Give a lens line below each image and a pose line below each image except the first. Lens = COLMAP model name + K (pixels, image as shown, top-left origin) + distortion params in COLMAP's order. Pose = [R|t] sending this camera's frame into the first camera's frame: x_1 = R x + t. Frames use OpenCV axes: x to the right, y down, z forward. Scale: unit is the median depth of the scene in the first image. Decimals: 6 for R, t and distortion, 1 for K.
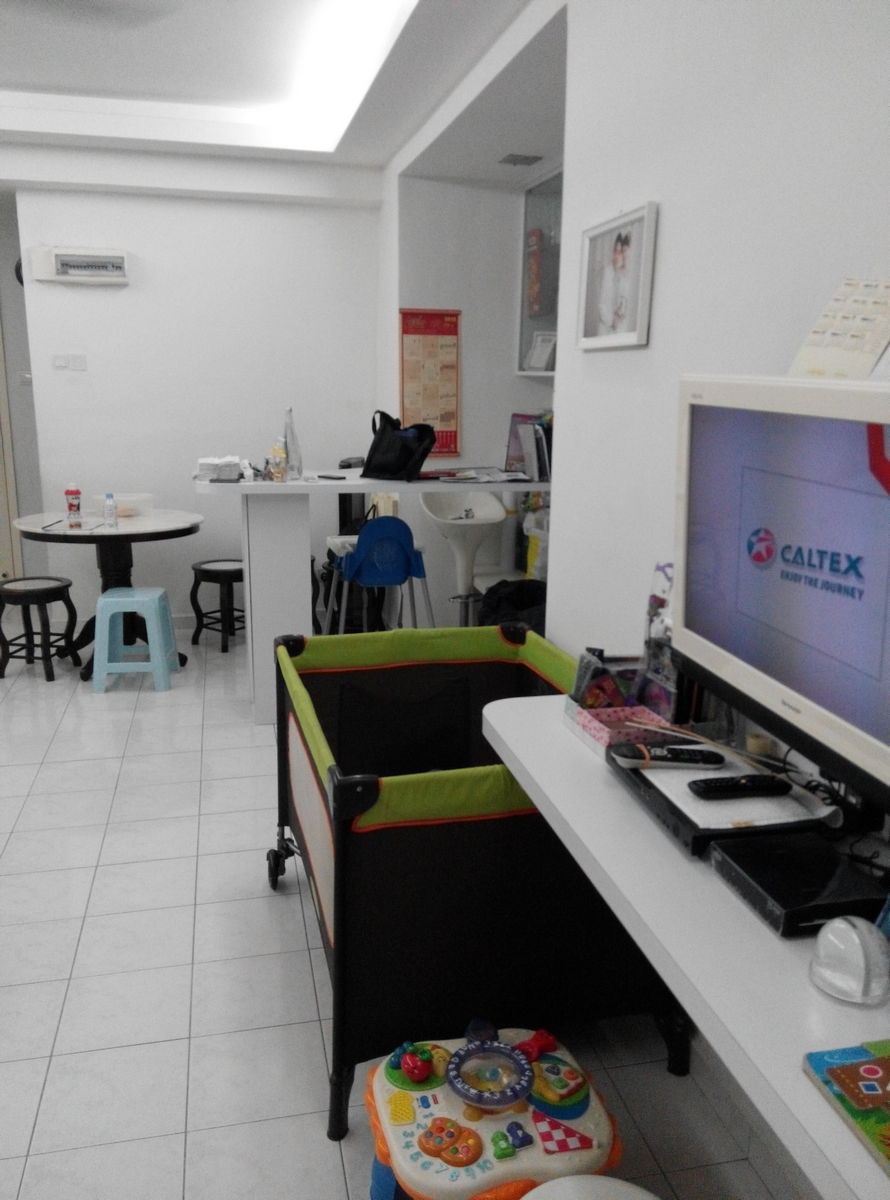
lens RADIAL K [[963.4, 0, 443.8], [0, 963.4, 602.1], [0, 0, 1]] dist [0.118575, -0.202403]
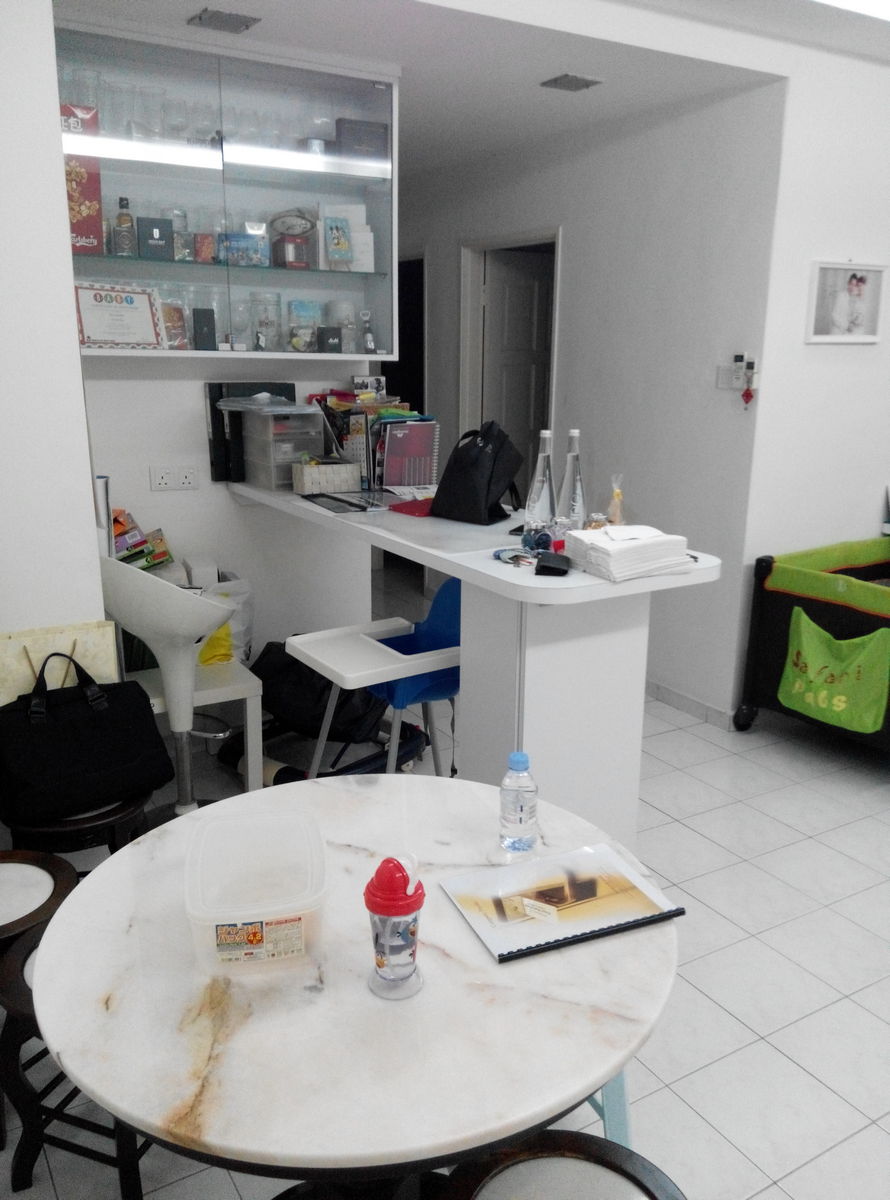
lens RADIAL K [[963.4, 0, 443.8], [0, 963.4, 602.1], [0, 0, 1]] dist [0.118575, -0.202403]
pose [[-0.321155, -0.263174, 0.909725, -1.228272], [0.212025, 0.916246, 0.339910, -0.571260], [-0.922987, 0.302048, -0.238457, 2.171401]]
